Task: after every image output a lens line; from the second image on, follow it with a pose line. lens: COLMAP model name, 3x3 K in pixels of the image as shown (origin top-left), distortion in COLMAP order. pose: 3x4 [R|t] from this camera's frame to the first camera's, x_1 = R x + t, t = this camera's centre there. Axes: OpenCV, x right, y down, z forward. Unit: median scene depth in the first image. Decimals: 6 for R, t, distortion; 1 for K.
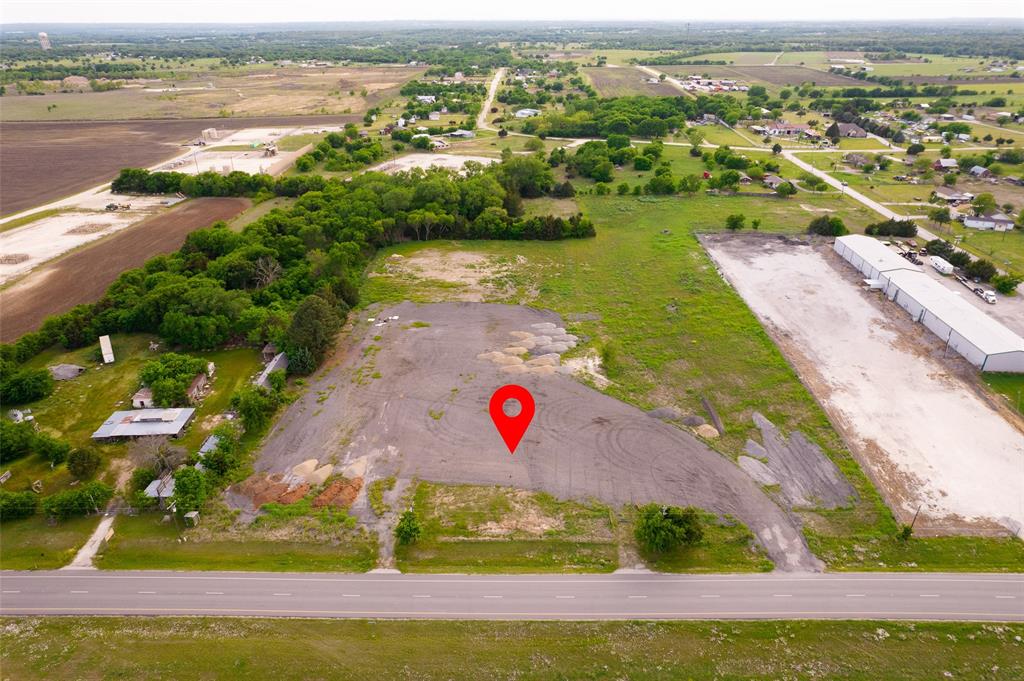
lens RADIAL K [[655.5, 0, 512.0], [0, 655.5, 340.5], [0, 0, 1]] dist [-0.069699, 0.059318]
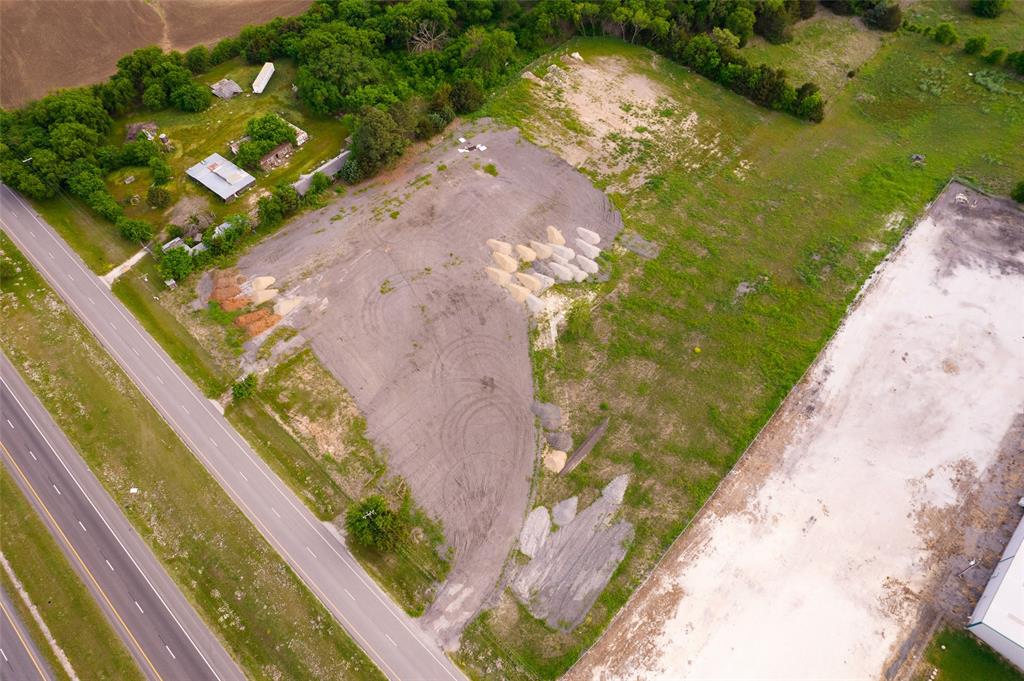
lens RADIAL K [[655.5, 0, 512.0], [0, 655.5, 340.5], [0, 0, 1]] dist [-0.069699, 0.059318]
pose [[0.751614, 0.544157, -0.372786, 0.312551], [-0.296744, 0.783699, 0.545673, -0.299369], [0.589084, -0.299513, 0.750515, 0.193060]]
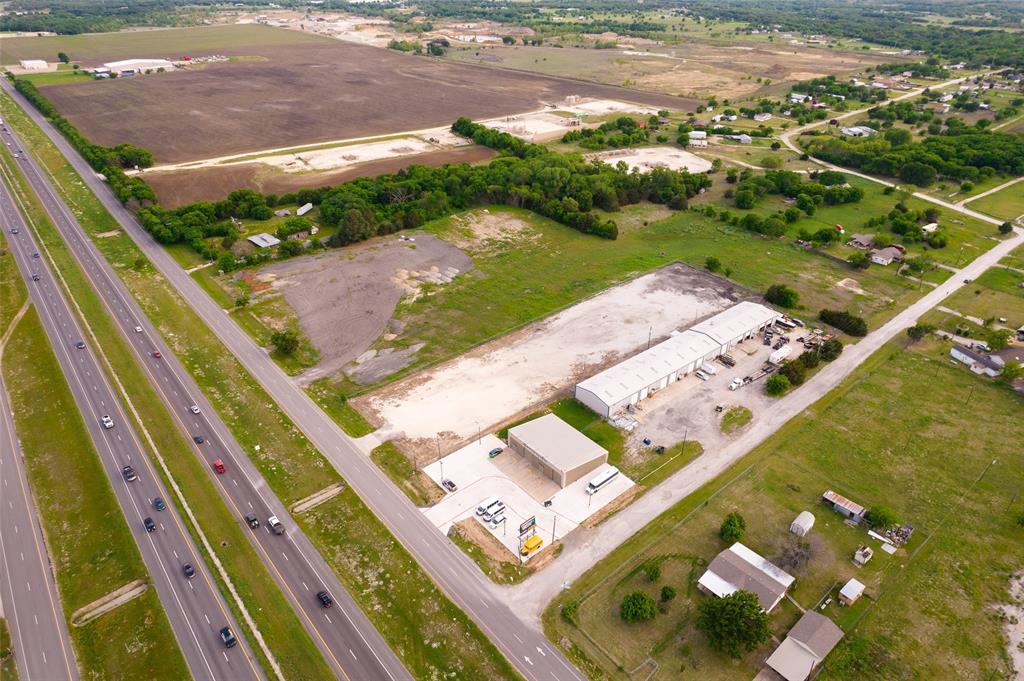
lens RADIAL K [[655.5, 0, 512.0], [0, 655.5, 340.5], [0, 0, 1]] dist [-0.069699, 0.059318]
pose [[0.663349, 0.388570, -0.639516, 0.993721], [-0.346028, 0.917036, 0.198268, -0.187005], [0.663500, 0.089770, 0.742771, -0.039321]]
